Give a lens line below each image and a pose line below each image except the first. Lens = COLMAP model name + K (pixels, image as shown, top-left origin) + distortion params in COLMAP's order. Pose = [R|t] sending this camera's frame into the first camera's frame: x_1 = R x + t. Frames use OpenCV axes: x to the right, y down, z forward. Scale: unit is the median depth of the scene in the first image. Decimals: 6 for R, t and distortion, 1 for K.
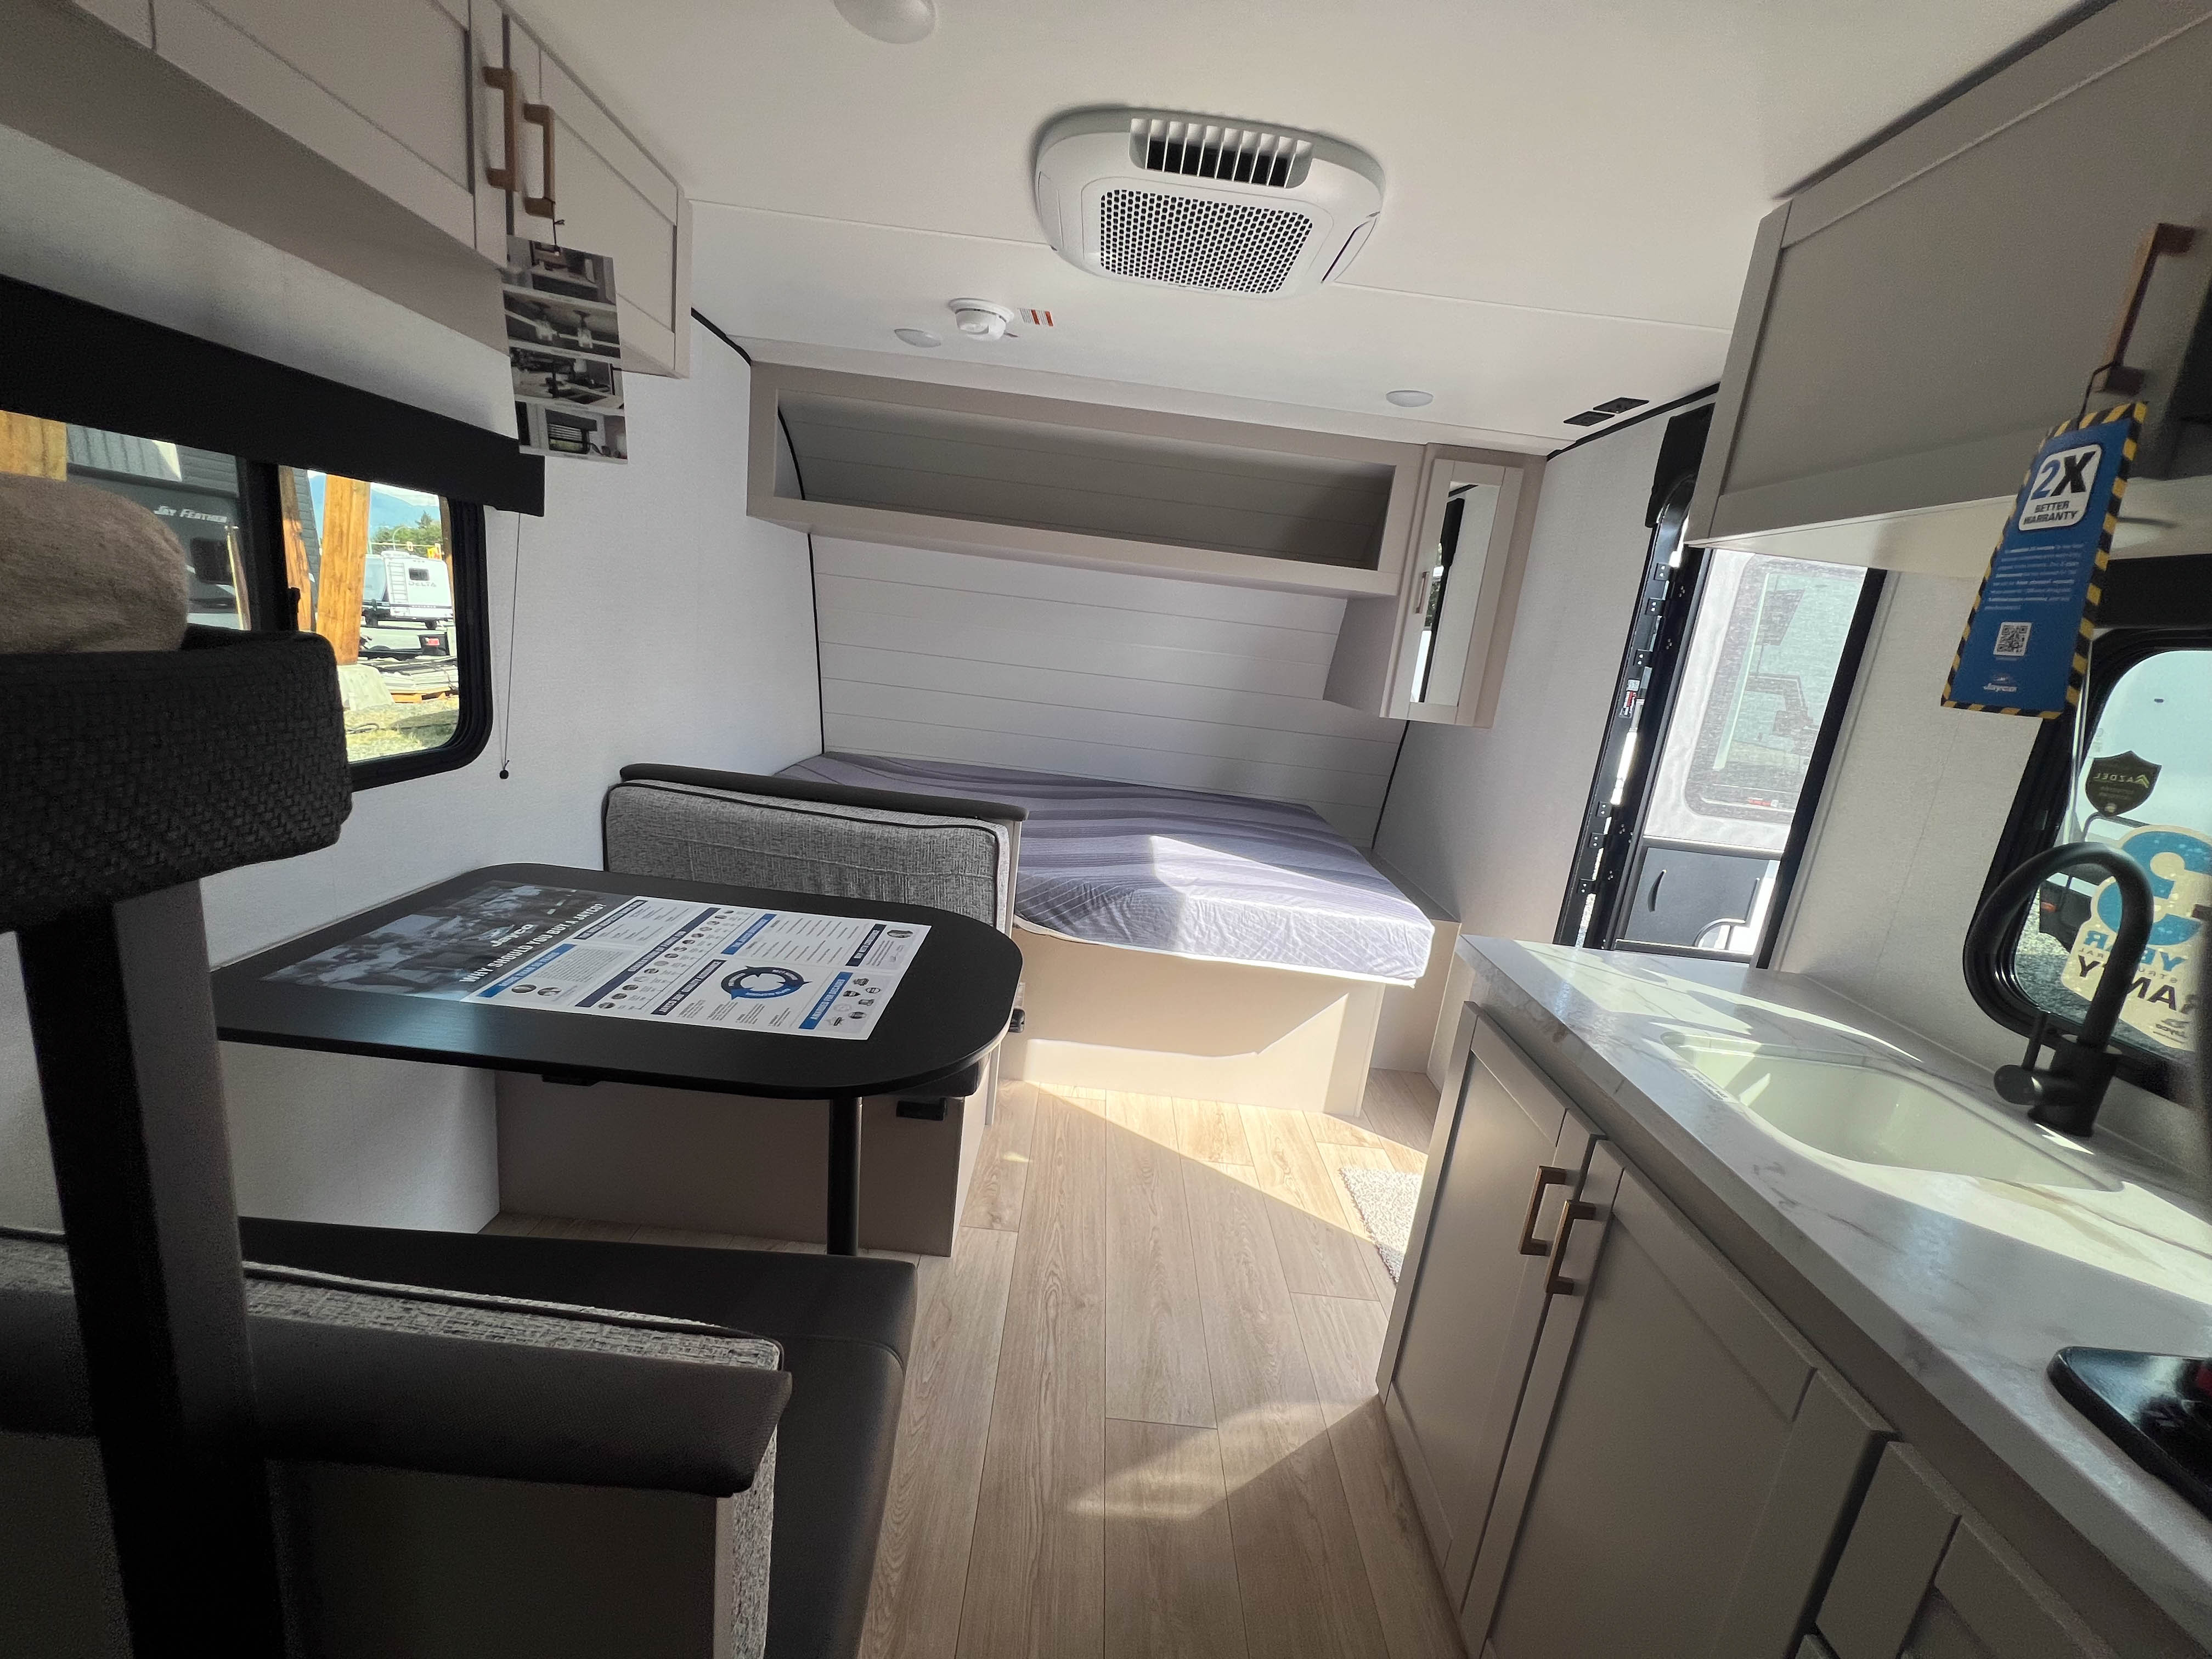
lens RADIAL K [[890.6, 0, 1106.3], [0, 890.6, 831.1], [0, 0, 1]] dist [-0.000260, -0.000228]
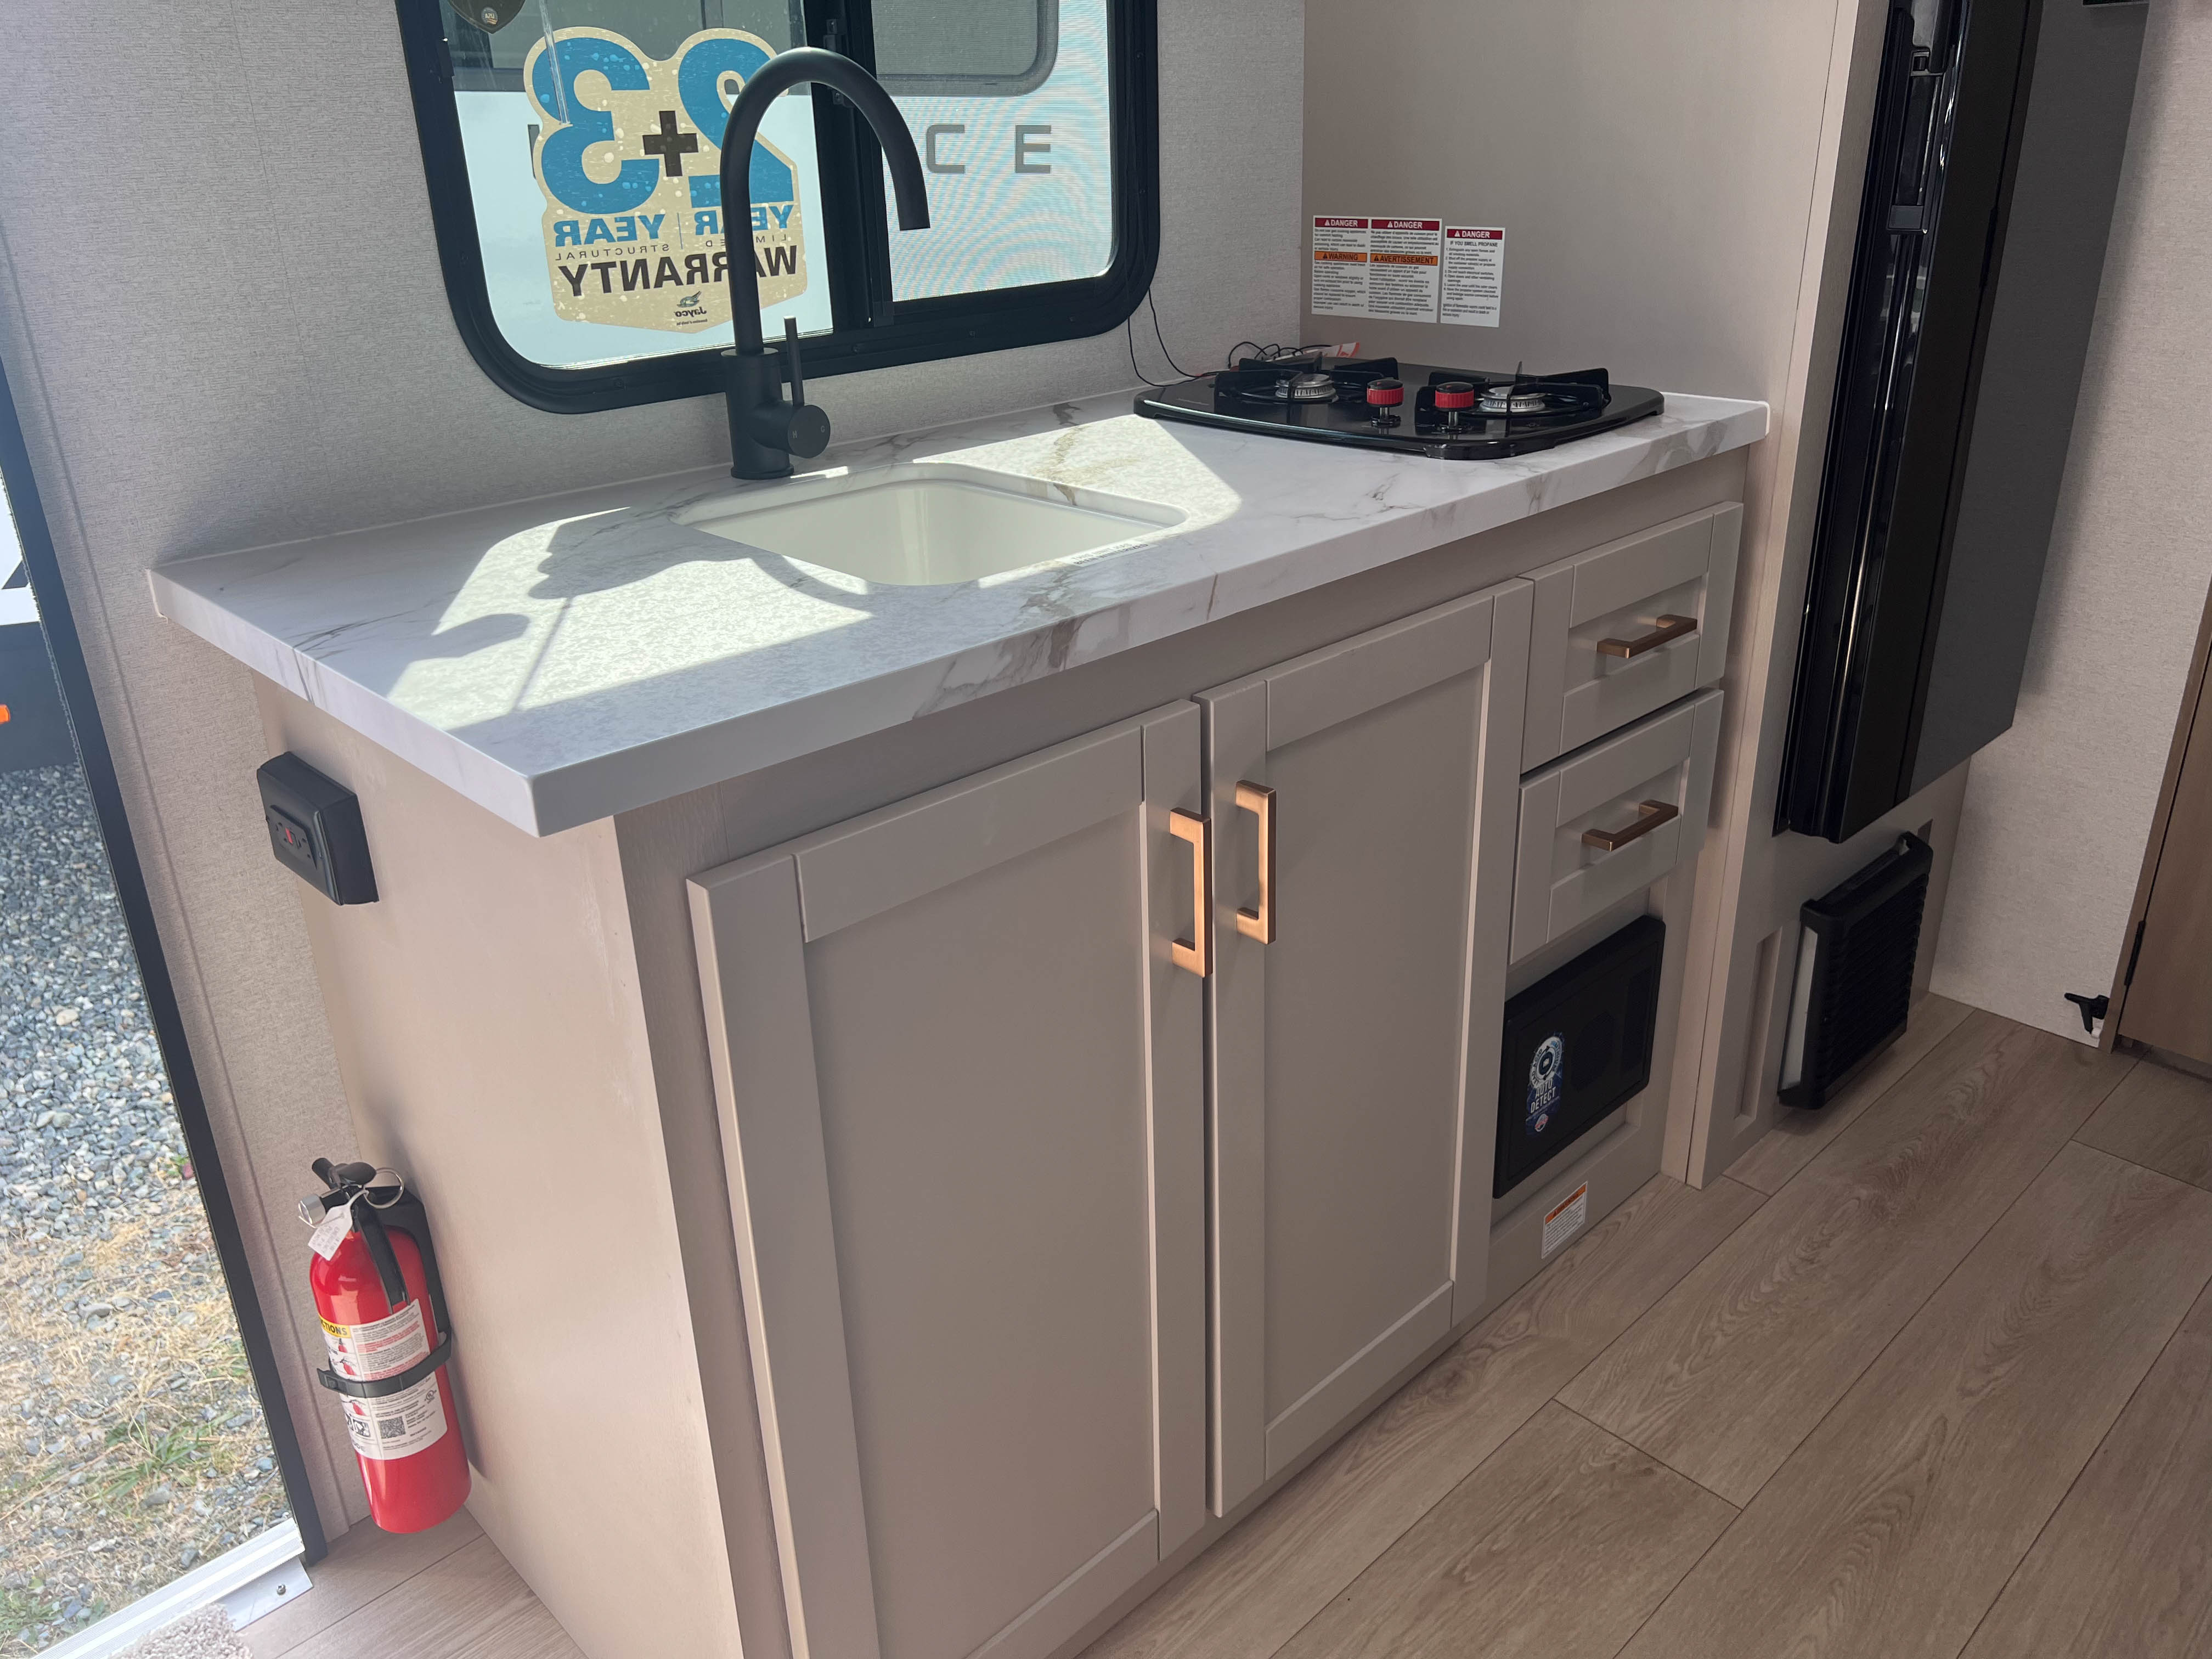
lens RADIAL K [[1670.7, 0, 1103.3], [0, 1670.7, 805.5], [0, 0, 1]] dist [0.034209, -0.039523]
pose [[-0.689485, -0.374955, 0.619693, -0.091396], [0.106384, 0.793870, 0.598709, -0.233198], [-0.716445, 0.478727, -0.507472, 1.473751]]
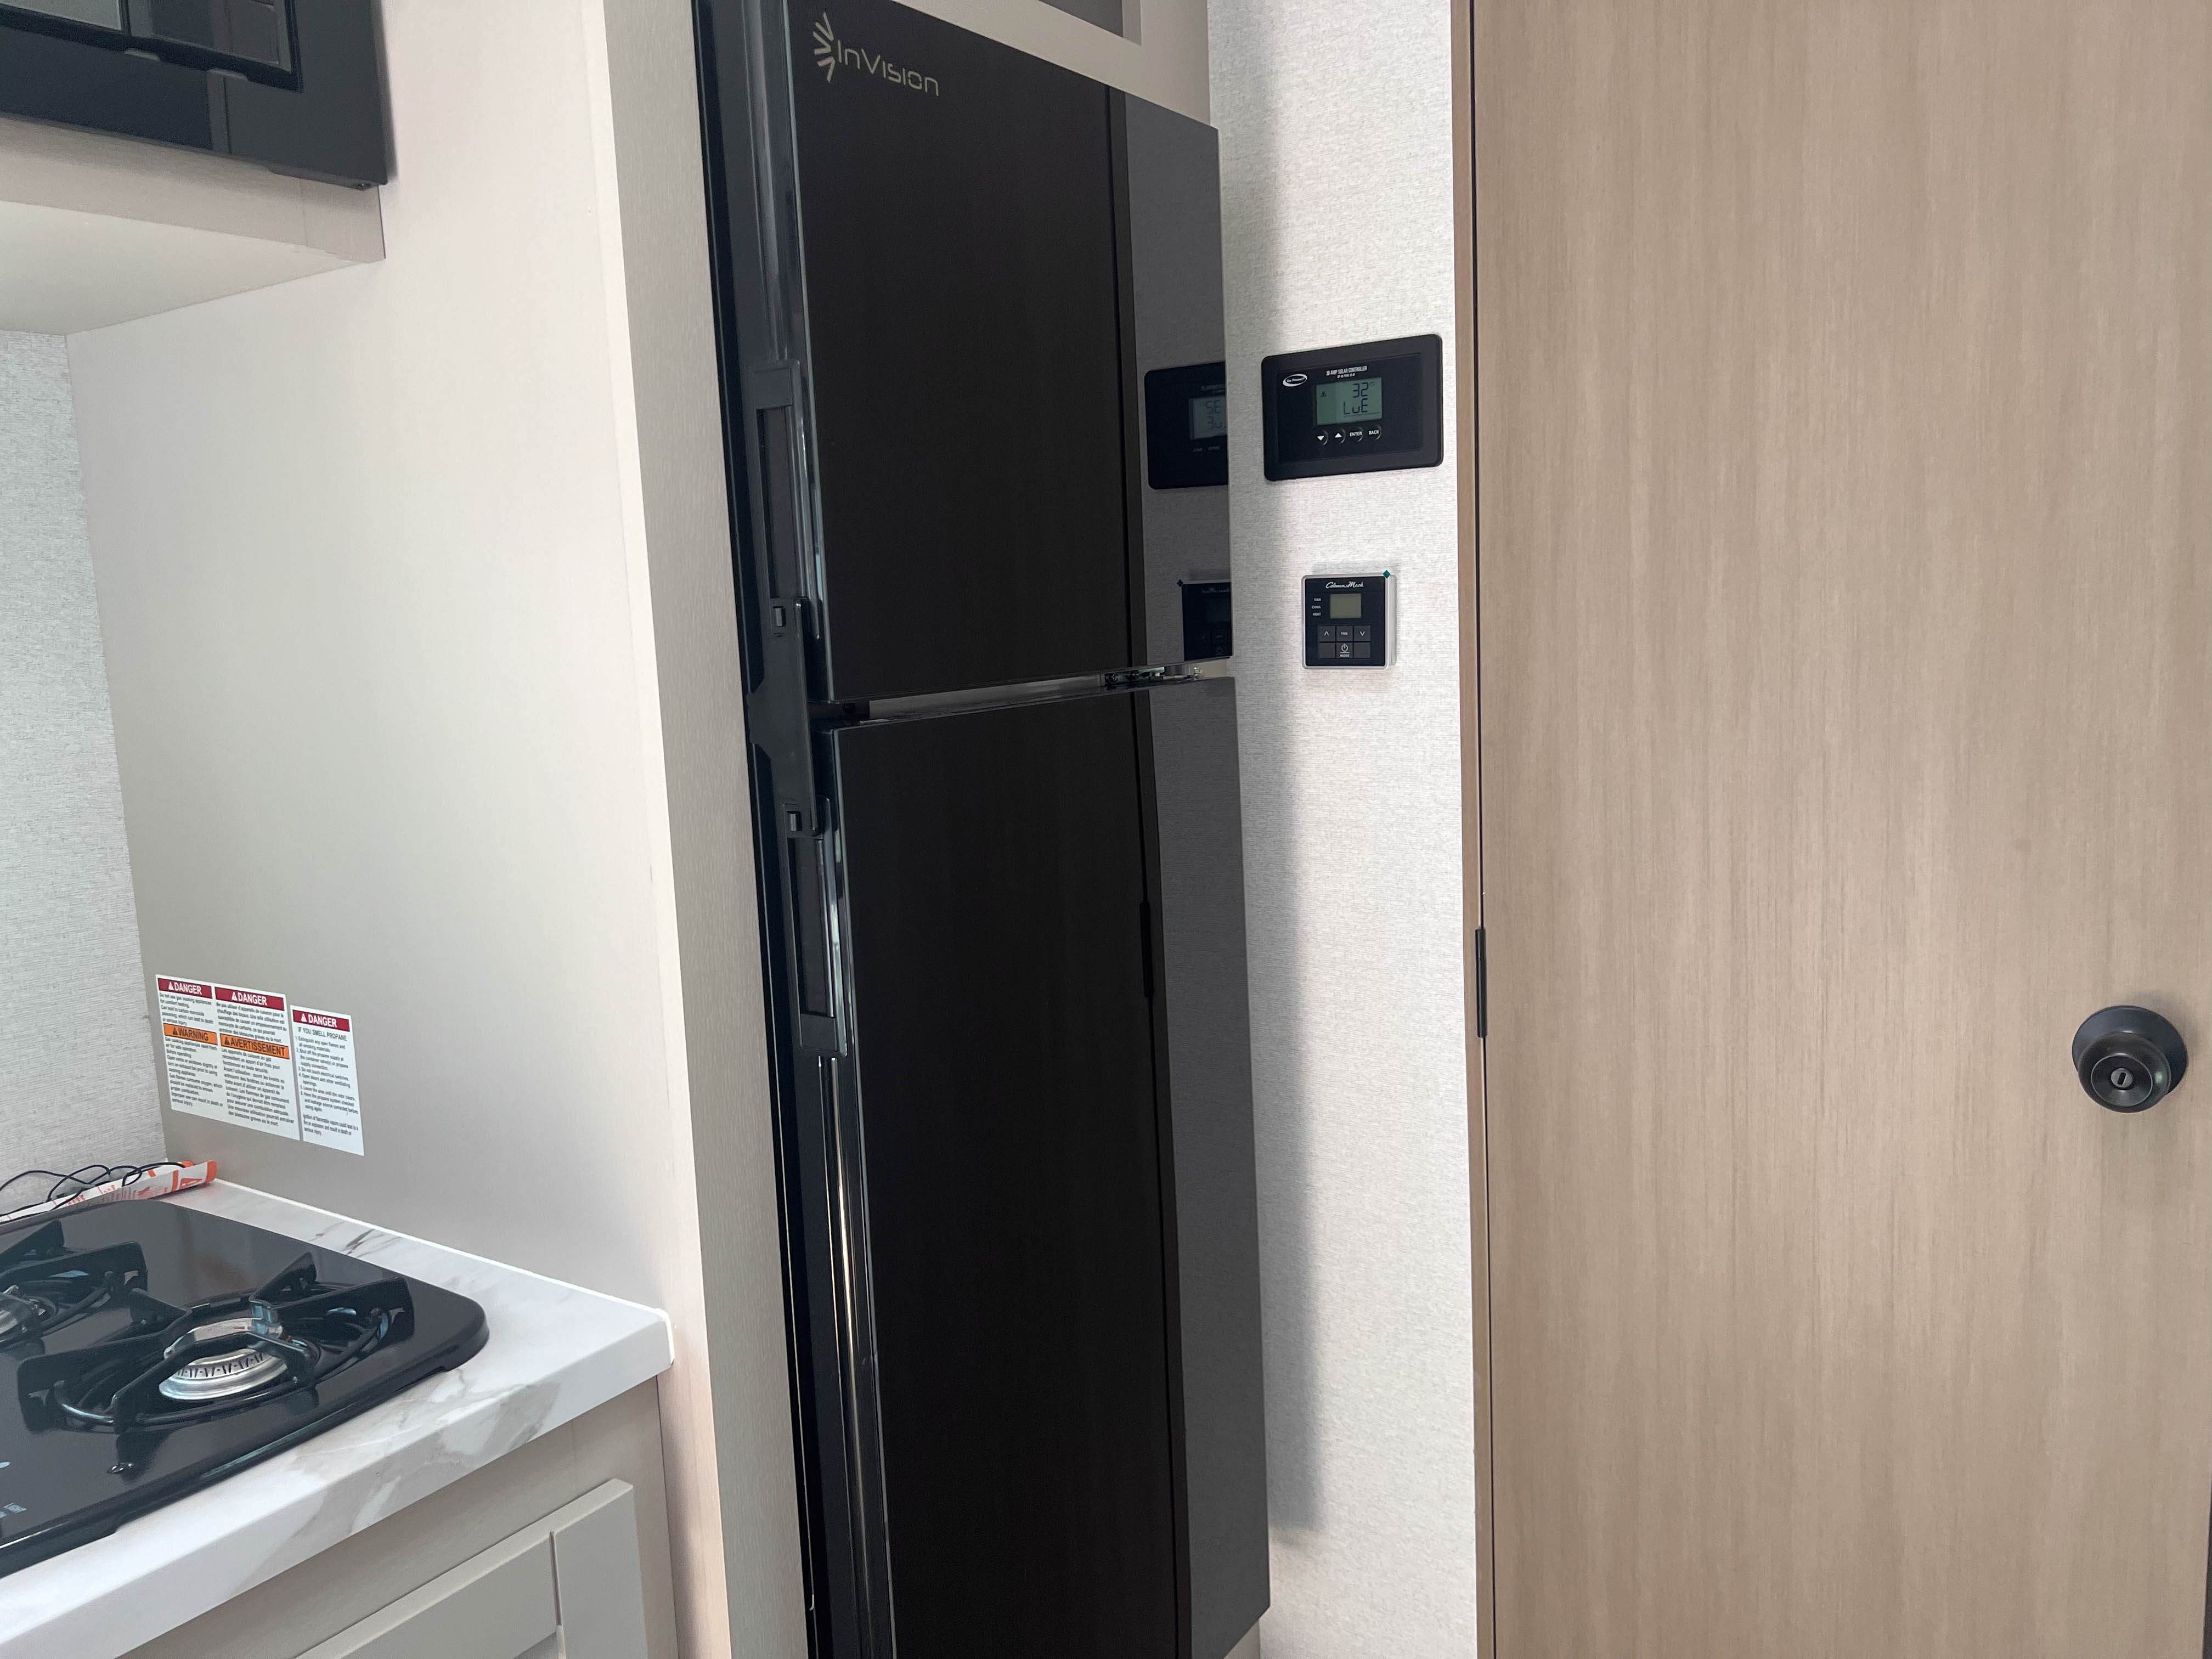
lens RADIAL K [[1661.8, 0, 1105.4], [0, 1661.8, 807.7], [0, 0, 1]] dist [0.070801, -0.092431]
pose [[-0.823626, -0.158065, 0.544661, -0.108699], [0.069816, 0.924812, 0.373963, -0.162583], [-0.562820, 0.346031, -0.750664, 0.659626]]
